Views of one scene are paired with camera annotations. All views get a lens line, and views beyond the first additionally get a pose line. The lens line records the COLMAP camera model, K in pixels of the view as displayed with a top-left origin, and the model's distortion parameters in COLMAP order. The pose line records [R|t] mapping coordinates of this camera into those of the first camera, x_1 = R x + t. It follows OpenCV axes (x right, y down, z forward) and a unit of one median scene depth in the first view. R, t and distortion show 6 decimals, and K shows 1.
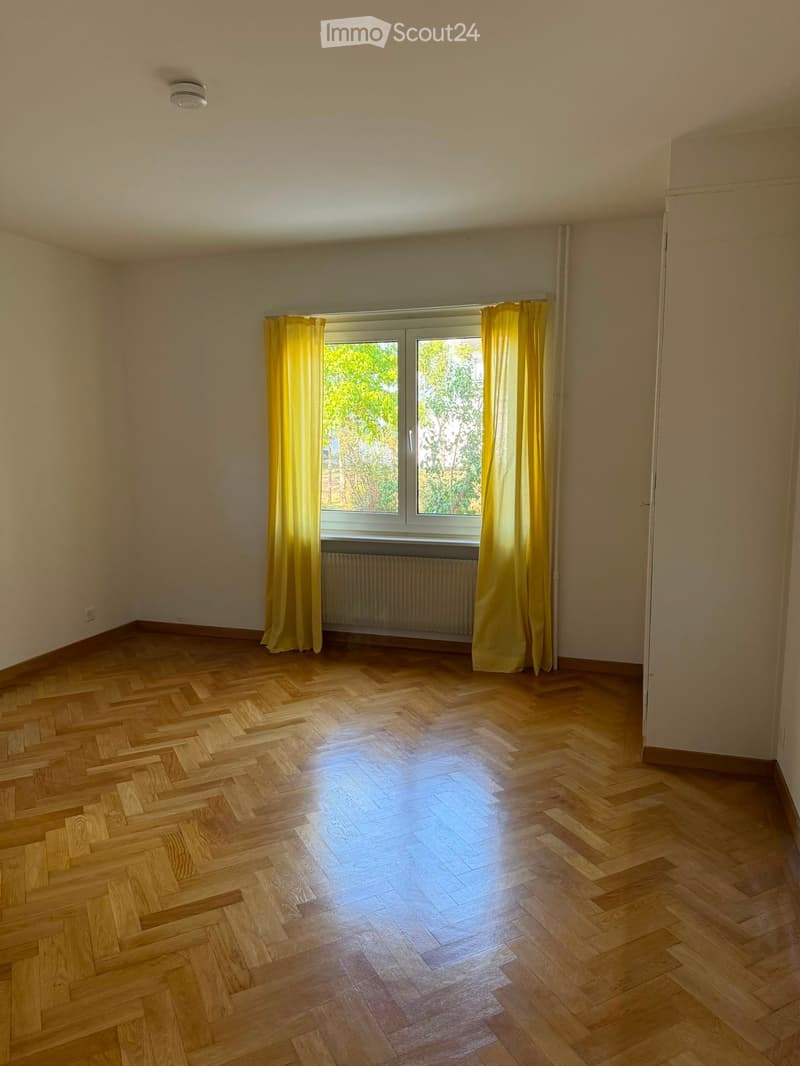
lens RADIAL K [[750.9, 0, 400.8], [0, 750.9, 539.1], [0, 0, 1]] dist [0.181568, -0.343055]
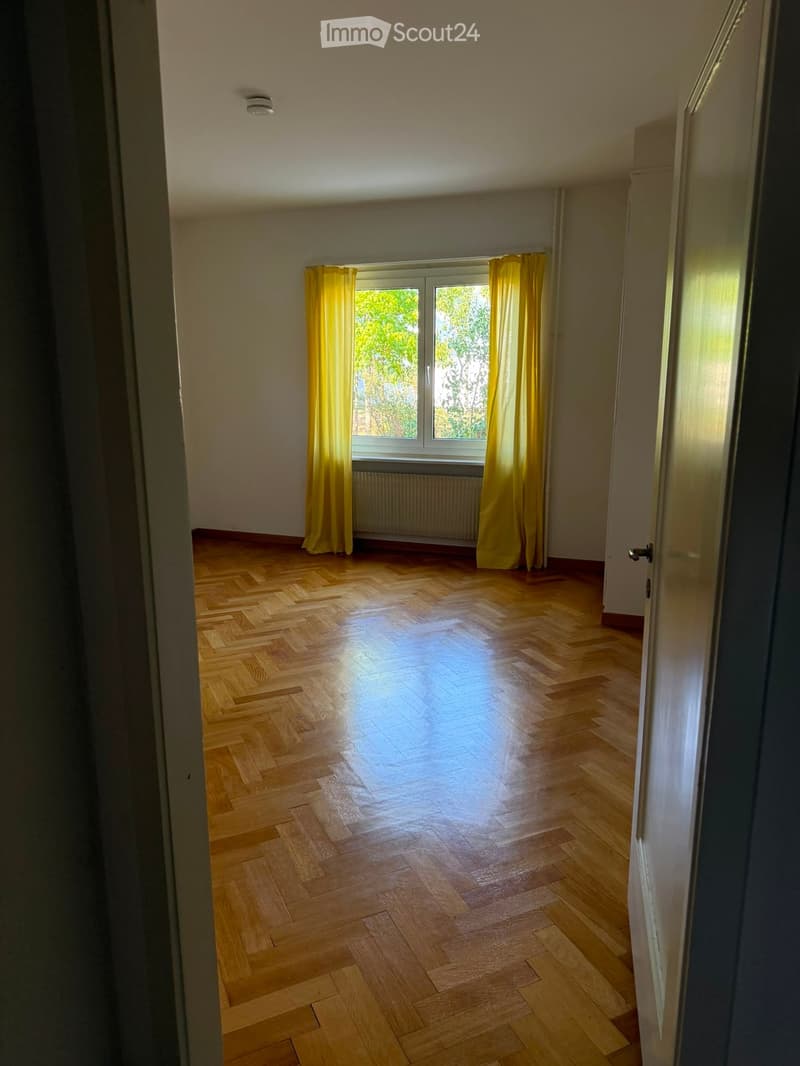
lens RADIAL K [[750.9, 0, 400.8], [0, 750.9, 539.1], [0, 0, 1]] dist [0.181568, -0.343055]
pose [[0.999447, 0.010922, -0.031401, 0.010637], [-0.008603, 0.997290, 0.073064, 0.040956], [0.032114, -0.072753, 0.996833, -0.208277]]
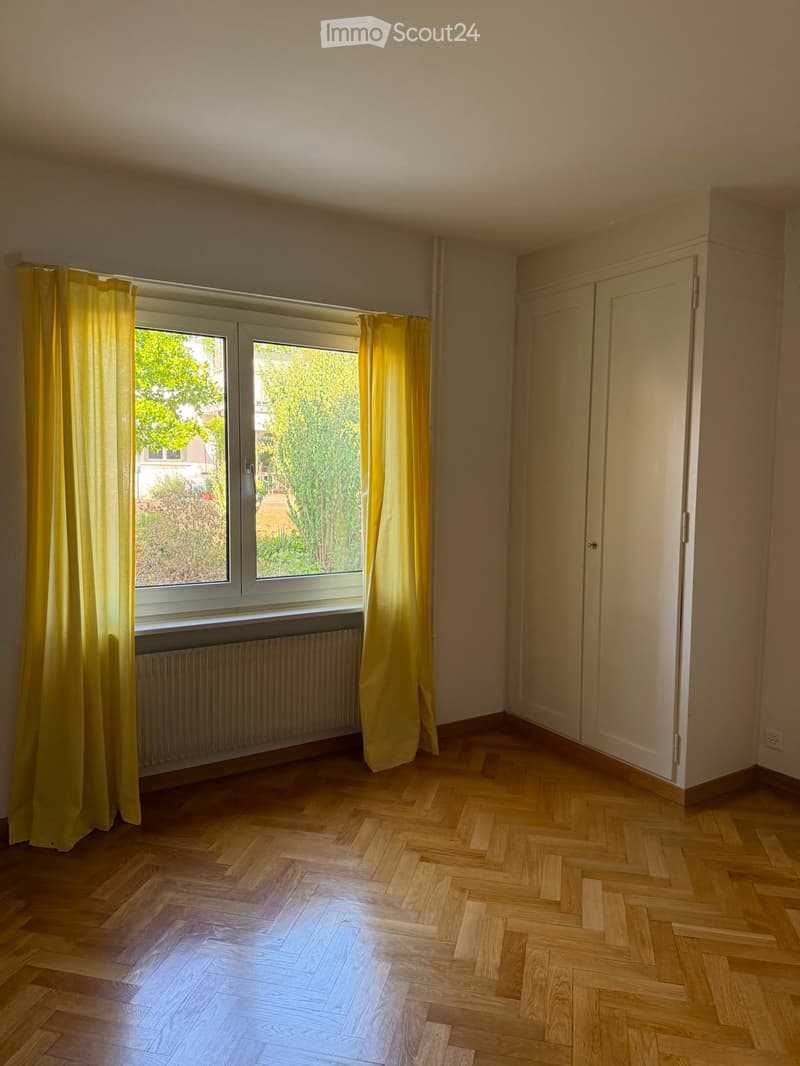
lens RADIAL K [[750.9, 0, 400.8], [0, 750.9, 539.1], [0, 0, 1]] dist [0.181568, -0.343055]
pose [[0.637800, -0.061019, 0.767781, -0.476968], [0.096014, 0.995380, -0.000652, -0.062878], [-0.764194, 0.074133, 0.640712, 0.458832]]
